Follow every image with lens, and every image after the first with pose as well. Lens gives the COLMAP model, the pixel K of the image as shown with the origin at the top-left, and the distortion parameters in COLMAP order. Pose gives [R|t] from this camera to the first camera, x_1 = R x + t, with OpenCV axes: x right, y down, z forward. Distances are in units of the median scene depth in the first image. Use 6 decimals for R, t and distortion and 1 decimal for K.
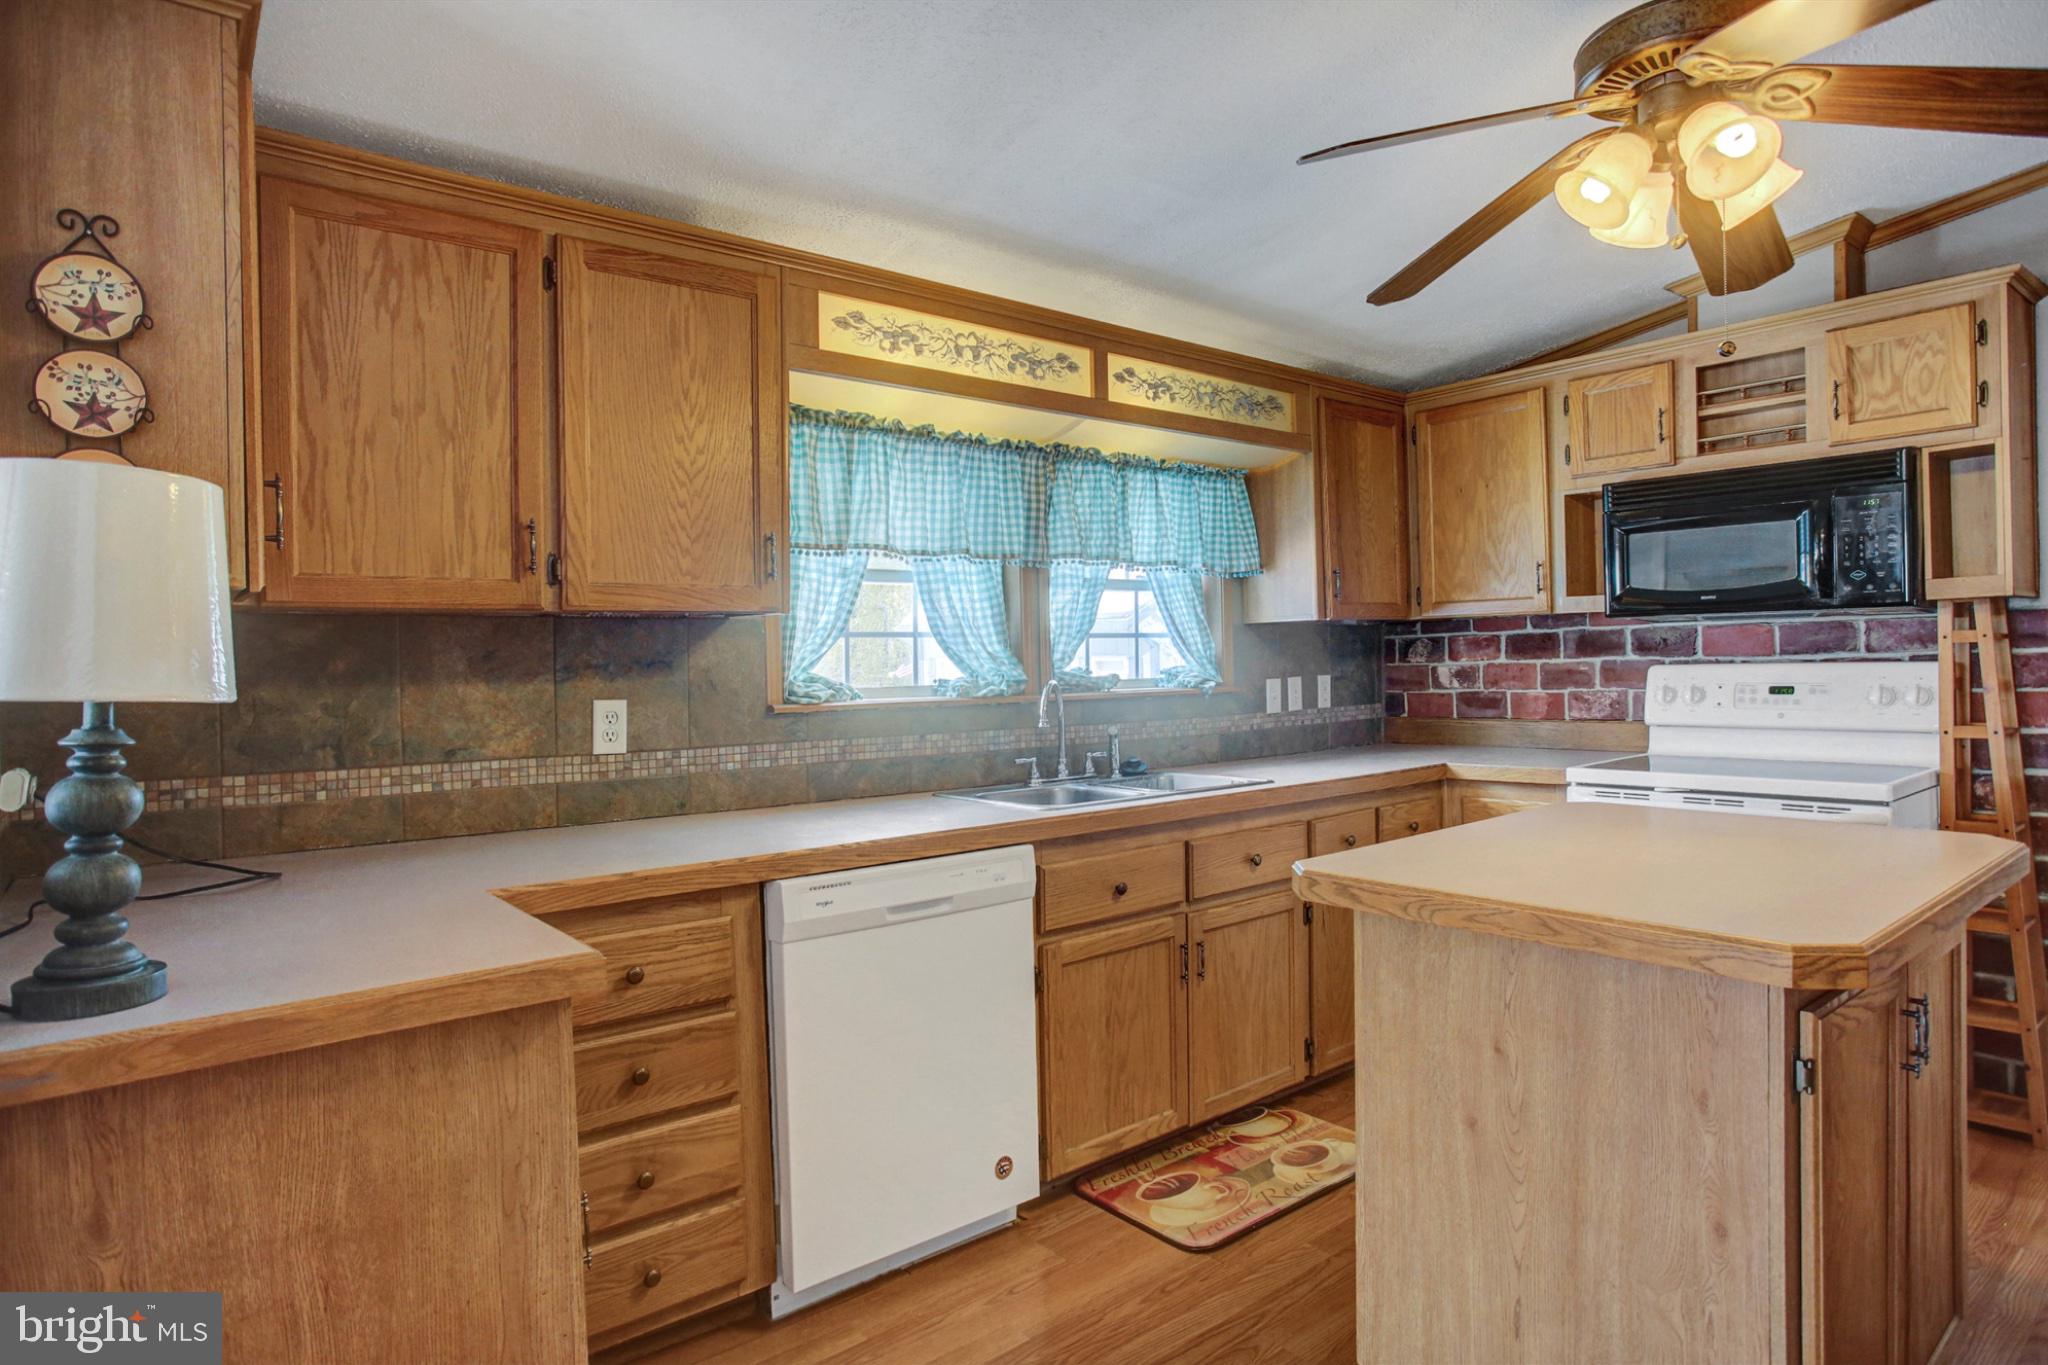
lens RADIAL K [[1127.1, 0, 1012.3], [0, 1127.1, 672.0], [0, 0, 1]] dist [-0.077034, 0.044902]
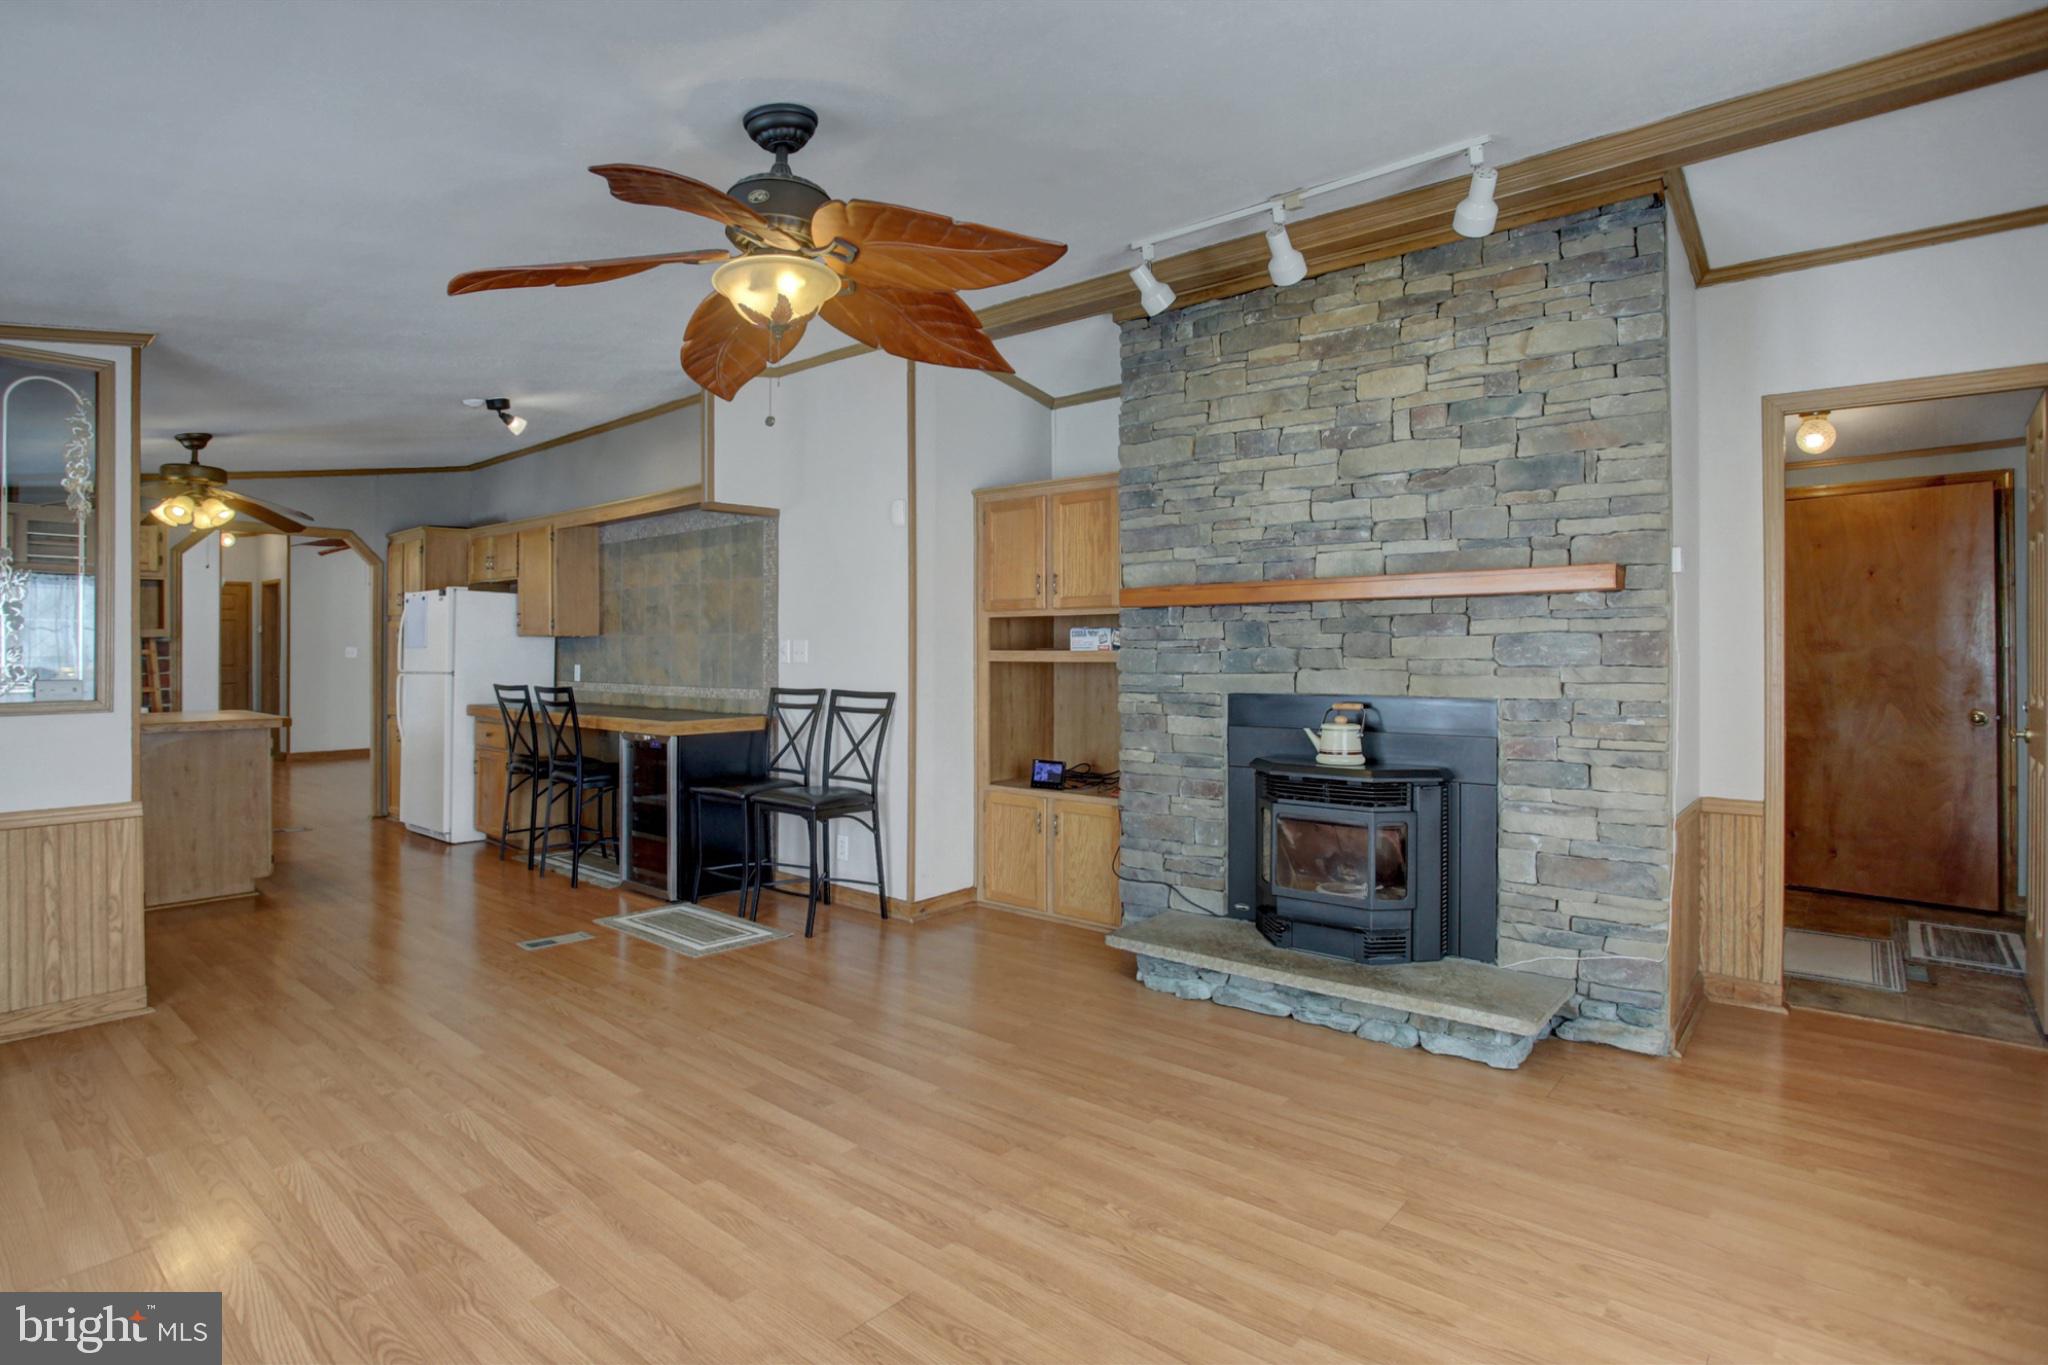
lens RADIAL K [[1039.0, 0, 1000.2], [0, 1039.0, 671.2], [0, 0, 1]] dist [-0.070191, 0.031005]
pose [[-0.173675, 0.004332, 0.984794, -1.568296], [0.016206, 0.999867, -0.001540, 0.042891], [-0.984670, 0.015692, -0.173722, -0.486417]]
